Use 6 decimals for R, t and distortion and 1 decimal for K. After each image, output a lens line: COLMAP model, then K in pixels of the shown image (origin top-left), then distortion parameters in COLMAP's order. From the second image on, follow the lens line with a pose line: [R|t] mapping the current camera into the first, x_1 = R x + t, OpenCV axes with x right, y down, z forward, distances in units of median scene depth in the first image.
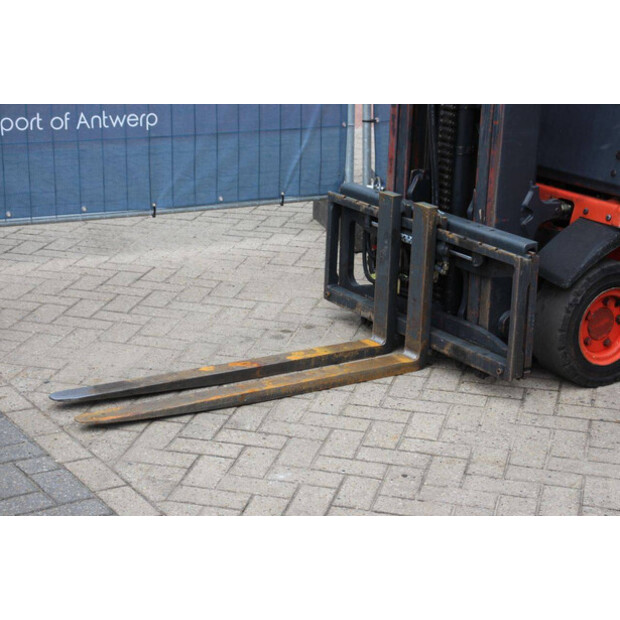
lens RADIAL K [[1465.6, 0, 310.0], [0, 1465.6, 310.0], [0, 0, 1]] dist [0.374290, 0.106650]
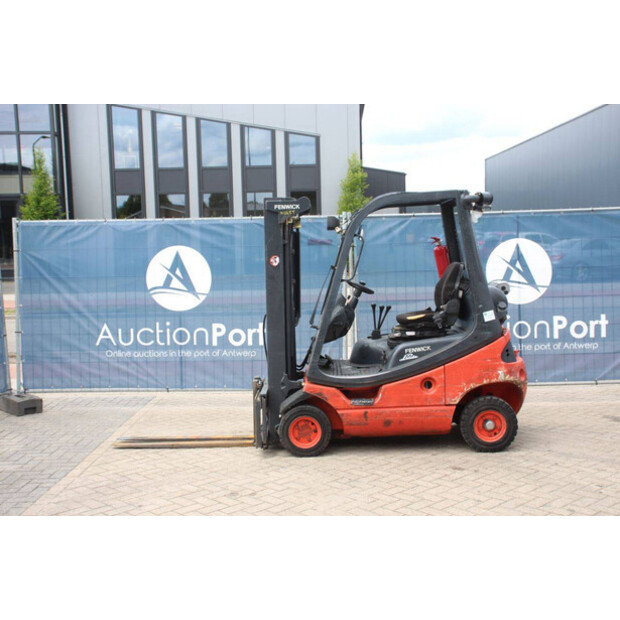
lens RADIAL K [[796.9, 0, 277.8], [0, 796.9, 309.2], [0, 0, 1]] dist [0.000539, 0.027609]
pose [[0.829347, -0.008855, -0.558663, 0.900307], [-0.117986, 0.974552, -0.190600, 0.069052], [0.546134, 0.223988, 0.807197, -0.137632]]
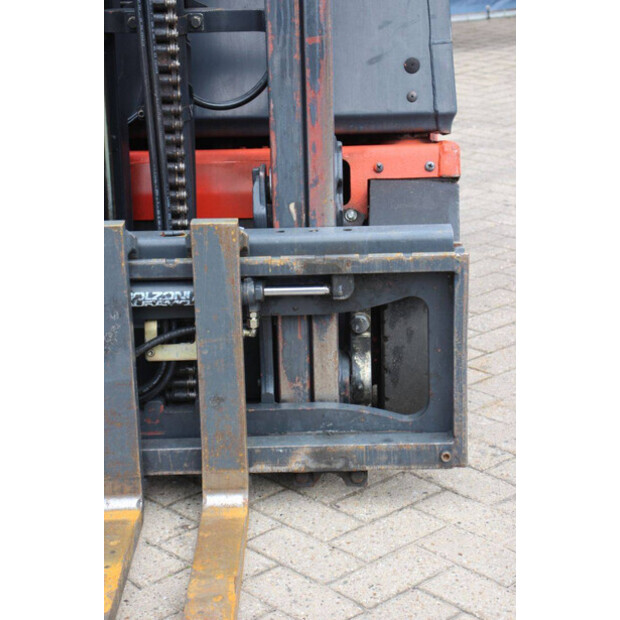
lens RADIAL K [[1465.6, 0, 310.0], [0, 1465.6, 310.0], [0, 0, 1]] dist [0.374290, 0.106650]
pose [[0.545741, -0.297484, 0.783371, -0.324459], [0.279611, 0.945930, 0.164422, -0.118229], [-0.789927, 0.129307, 0.599412, 0.660399]]
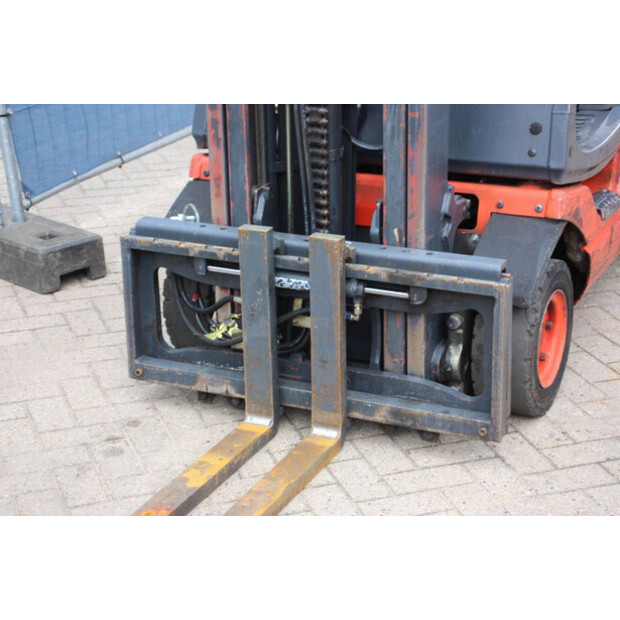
lens RADIAL K [[1465.6, 0, 310.0], [0, 1465.6, 310.0], [0, 0, 1]] dist [0.374290, 0.106650]
pose [[0.847948, -0.229673, 0.477739, -0.290904], [0.196379, 0.973240, 0.119327, -0.125229], [-0.492361, -0.007365, 0.870360, 0.358140]]
